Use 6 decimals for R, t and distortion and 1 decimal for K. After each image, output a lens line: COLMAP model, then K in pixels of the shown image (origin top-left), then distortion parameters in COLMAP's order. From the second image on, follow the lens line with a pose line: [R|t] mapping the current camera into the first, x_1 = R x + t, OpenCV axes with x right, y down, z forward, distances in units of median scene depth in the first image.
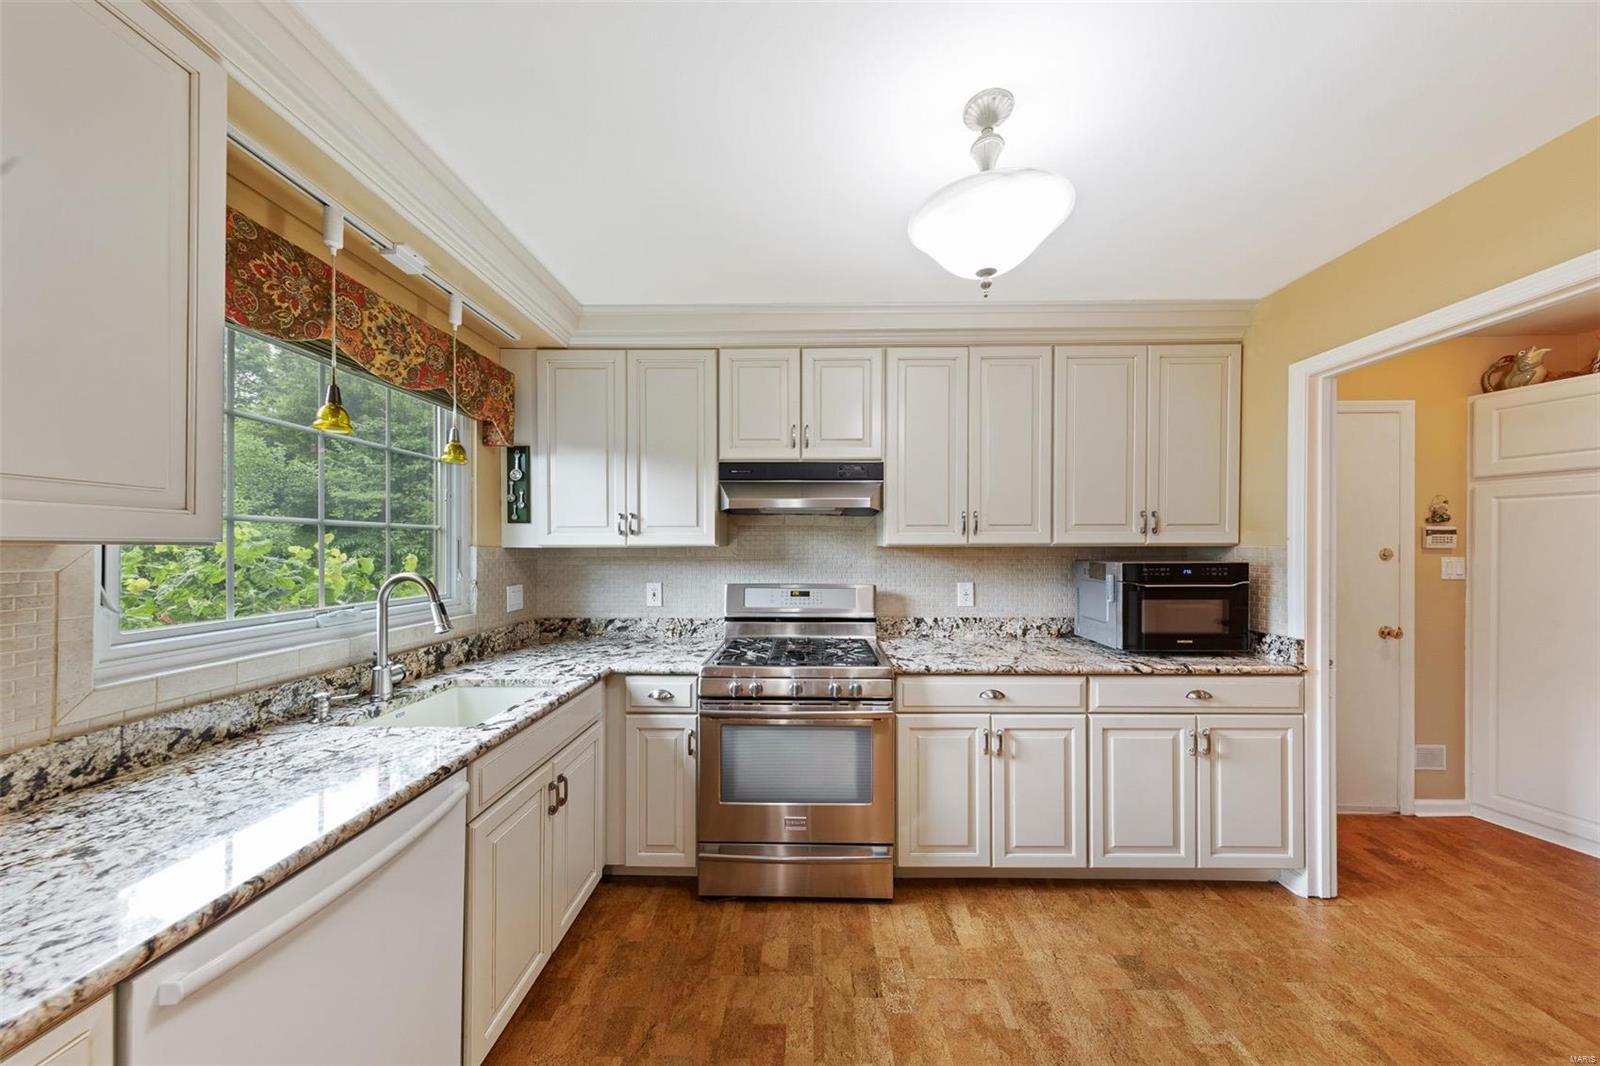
lens RADIAL K [[519.2, 0, 807.3], [0, 519.2, 546.0], [0, 0, 1]] dist [0.009558, 0.000248]
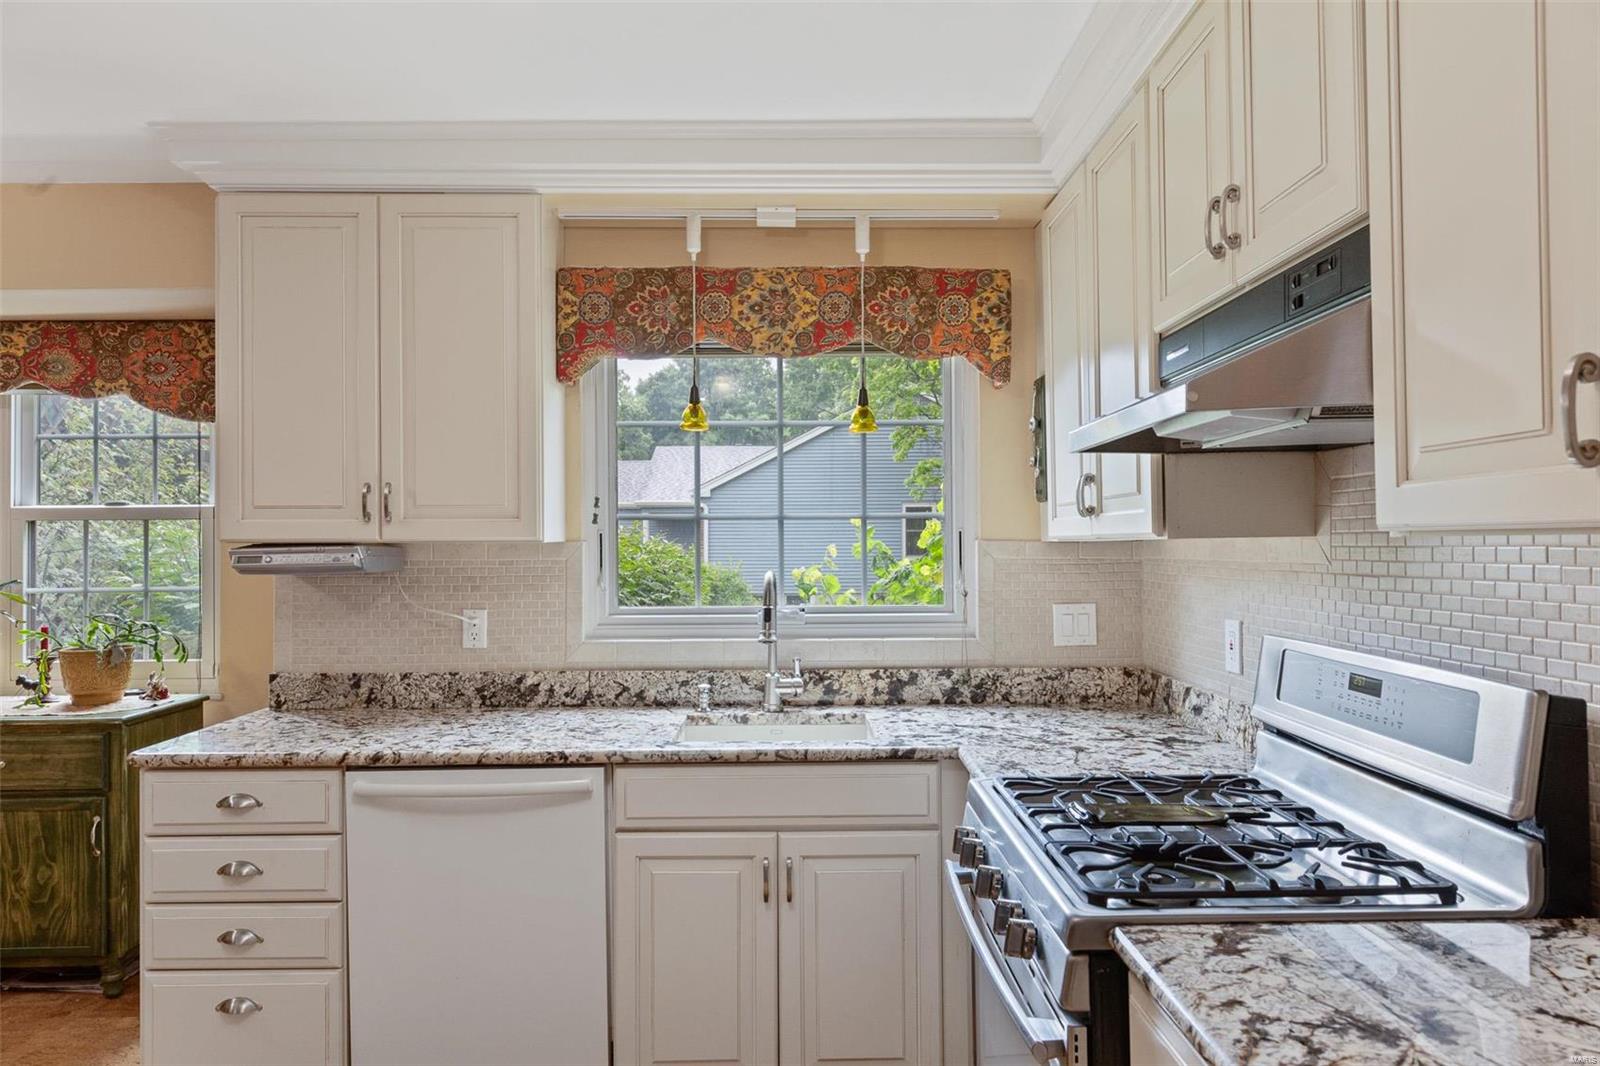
lens RADIAL K [[1062.3, 0, 803.7], [0, 1062.3, 529.6], [0, 0, 1]] dist [0.002898, 0.003757]
pose [[0.010059, -0.003993, -0.999941, 1.014076], [0.009358, 0.999949, -0.003899, -0.013045], [0.999906, -0.009318, 0.010096, 1.019895]]
